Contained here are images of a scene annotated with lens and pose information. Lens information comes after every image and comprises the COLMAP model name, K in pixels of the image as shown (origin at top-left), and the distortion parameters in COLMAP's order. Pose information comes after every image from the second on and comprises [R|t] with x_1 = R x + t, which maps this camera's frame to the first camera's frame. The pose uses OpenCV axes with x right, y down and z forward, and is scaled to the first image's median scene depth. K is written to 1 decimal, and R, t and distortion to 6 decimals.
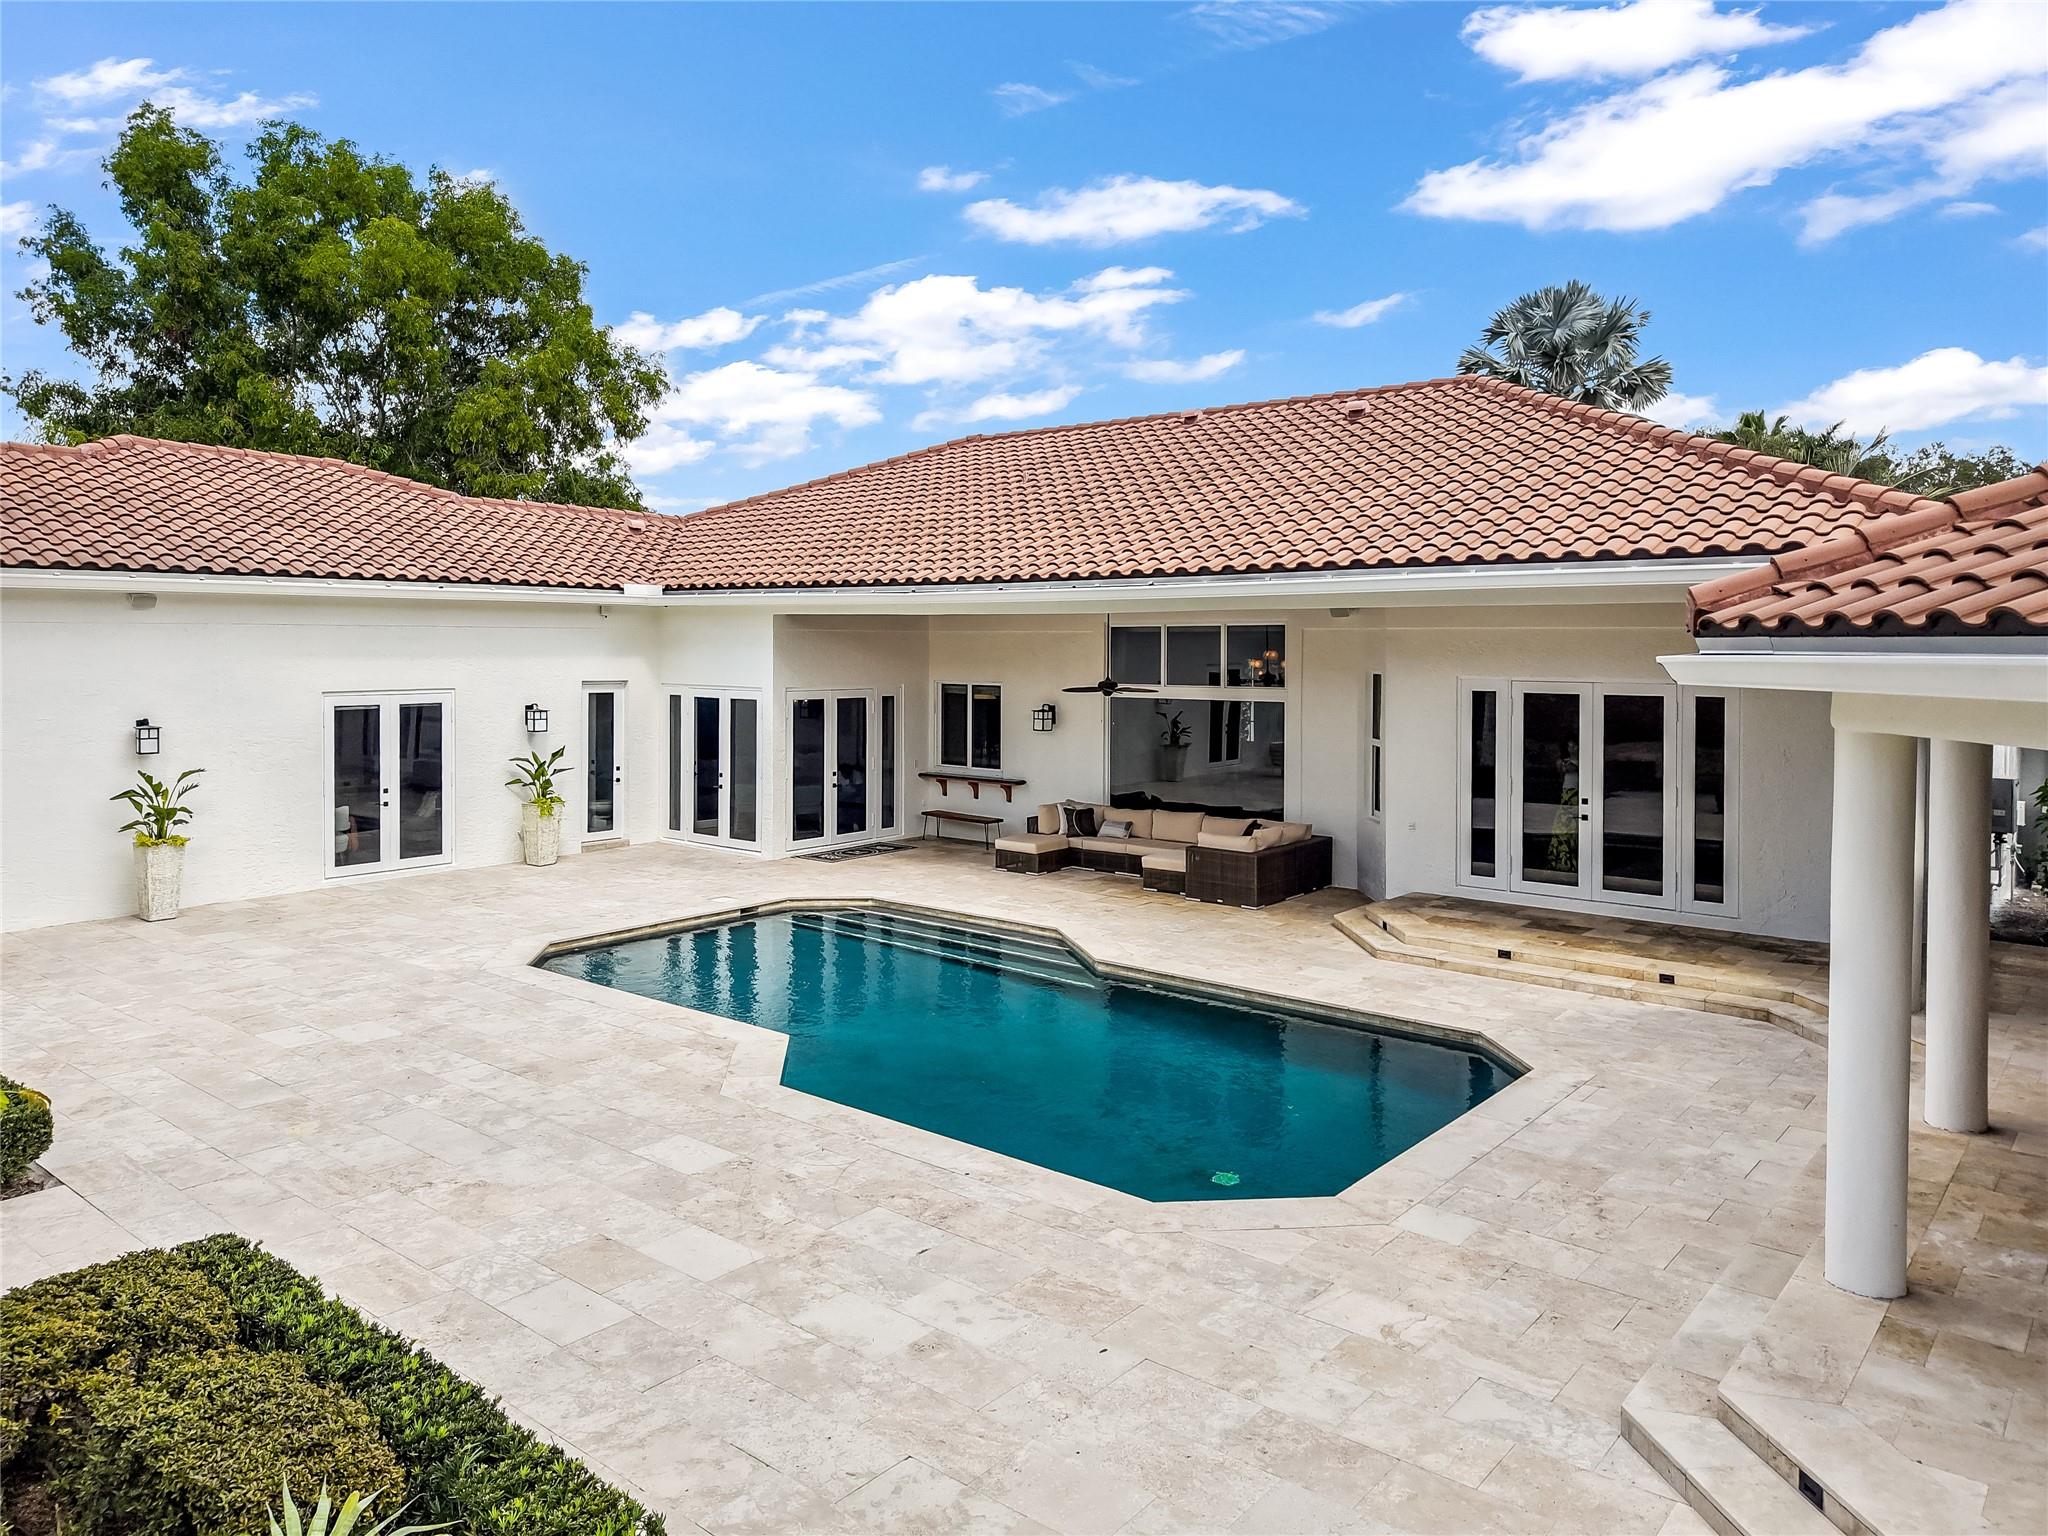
lens RADIAL K [[1377.4, 0, 1001.0], [0, 1377.4, 770.4], [0, 0, 1]] dist [0.019613, -0.016625]
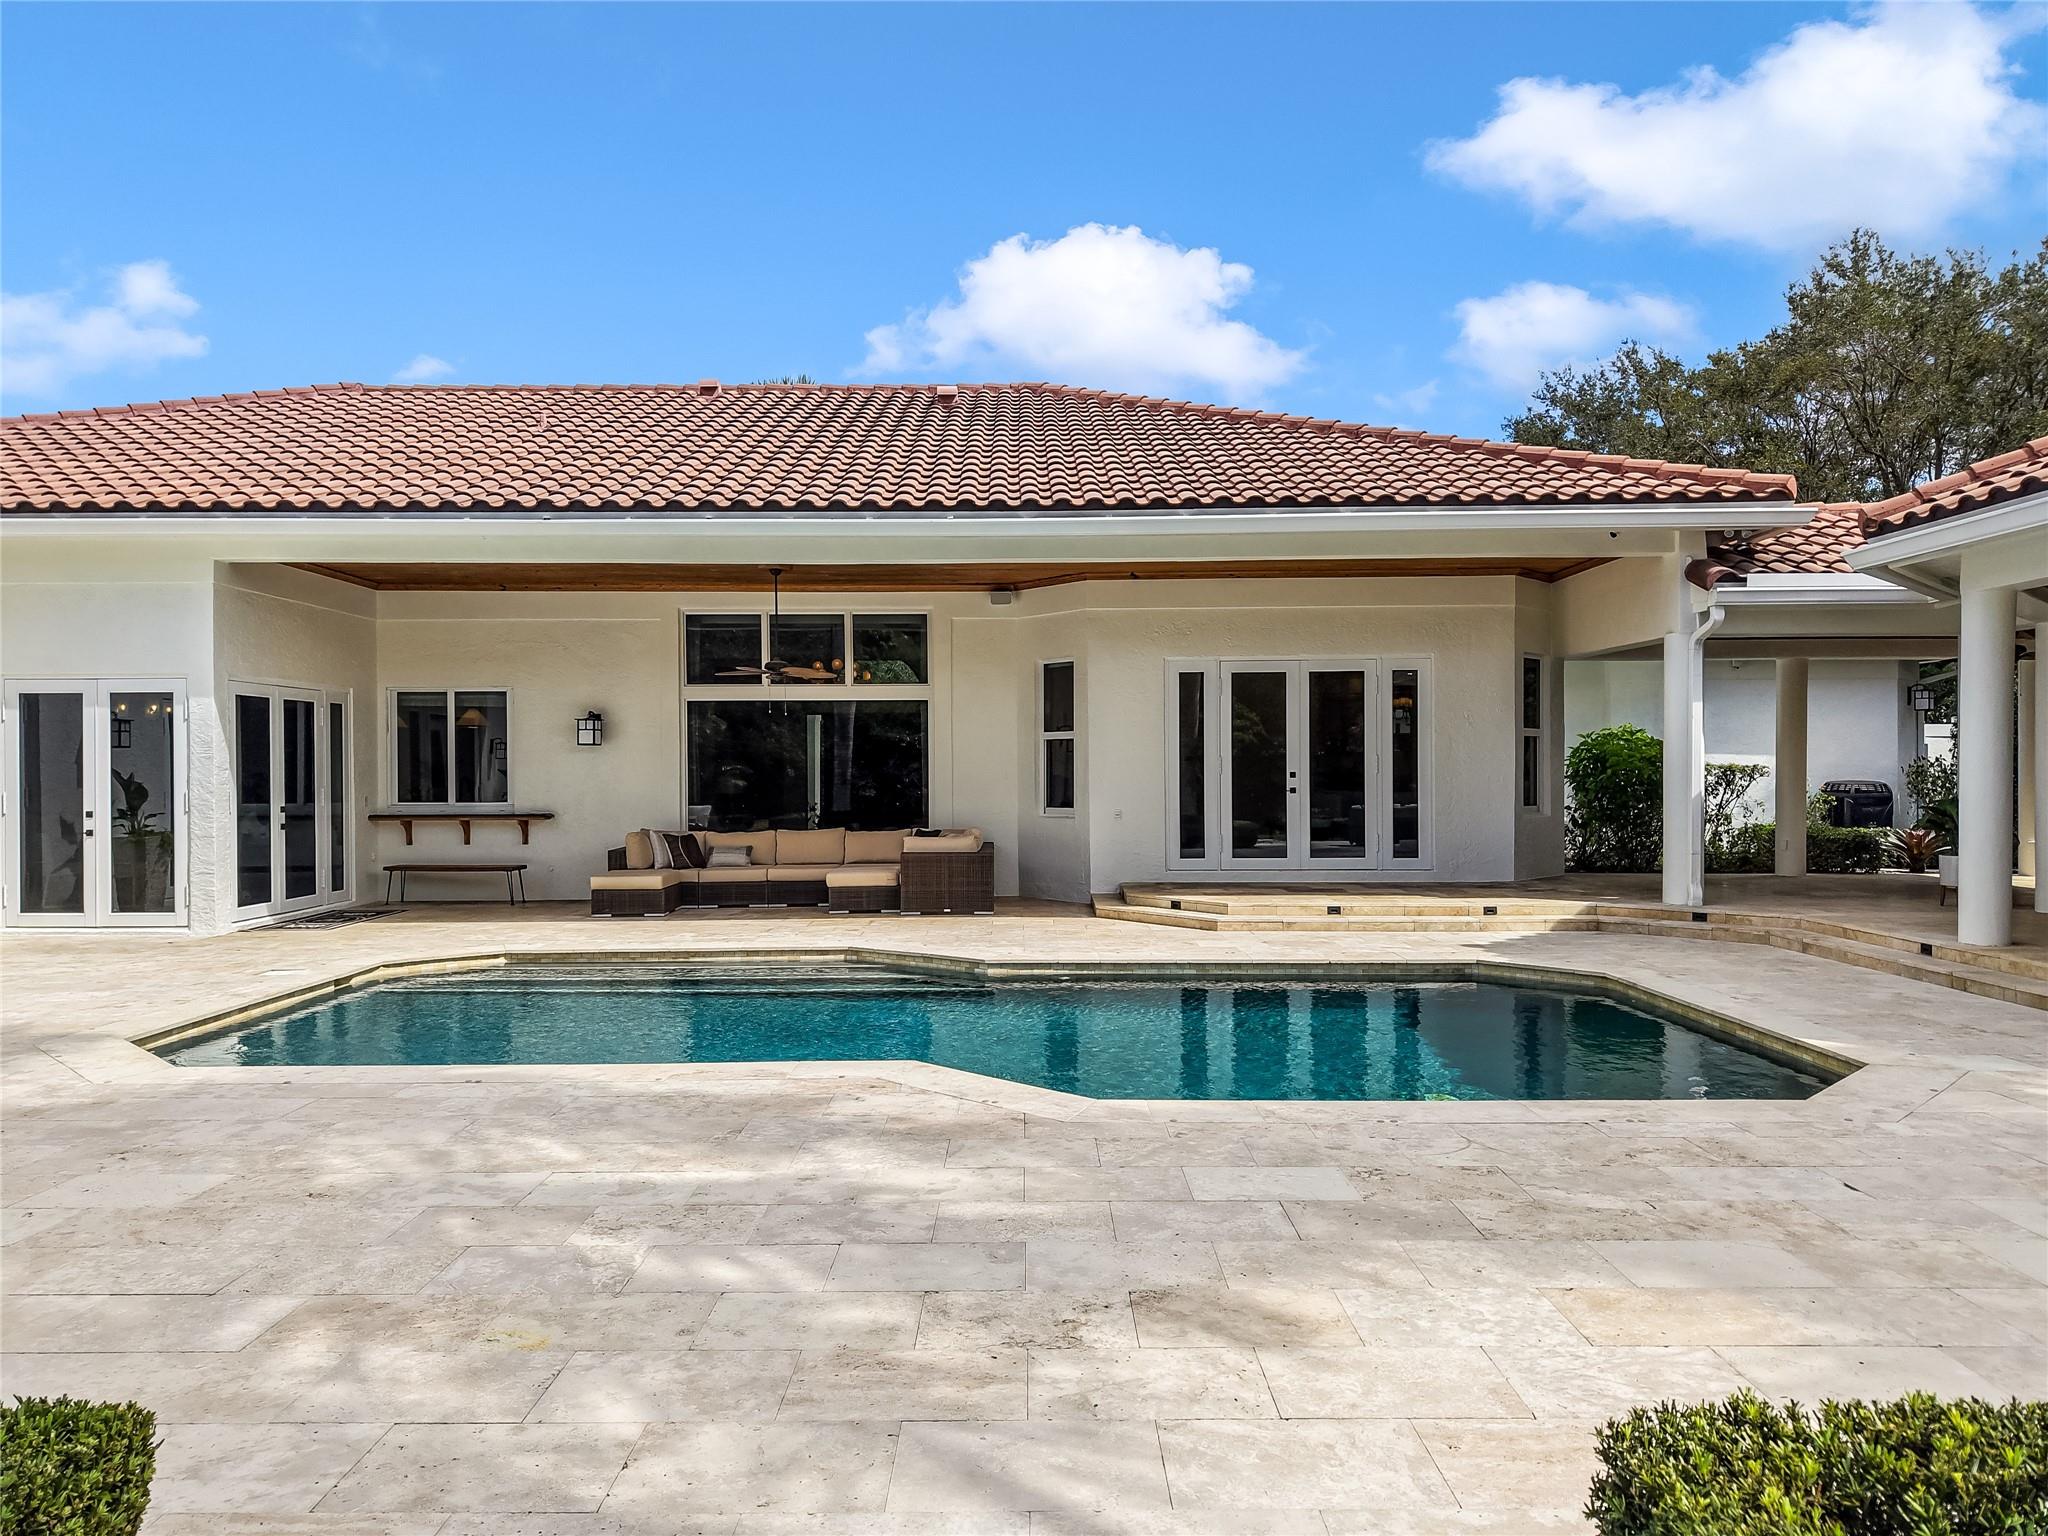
lens RADIAL K [[1377.4, 0, 1028.2], [0, 1377.4, 771.6], [0, 0, 1]] dist [0.019613, -0.016625]
pose [[0.765934, -0.003979, 0.642906, -0.322806], [0.063764, 0.995521, -0.069805, 0.064687], [-0.639749, 0.094461, 0.762757, 0.282946]]
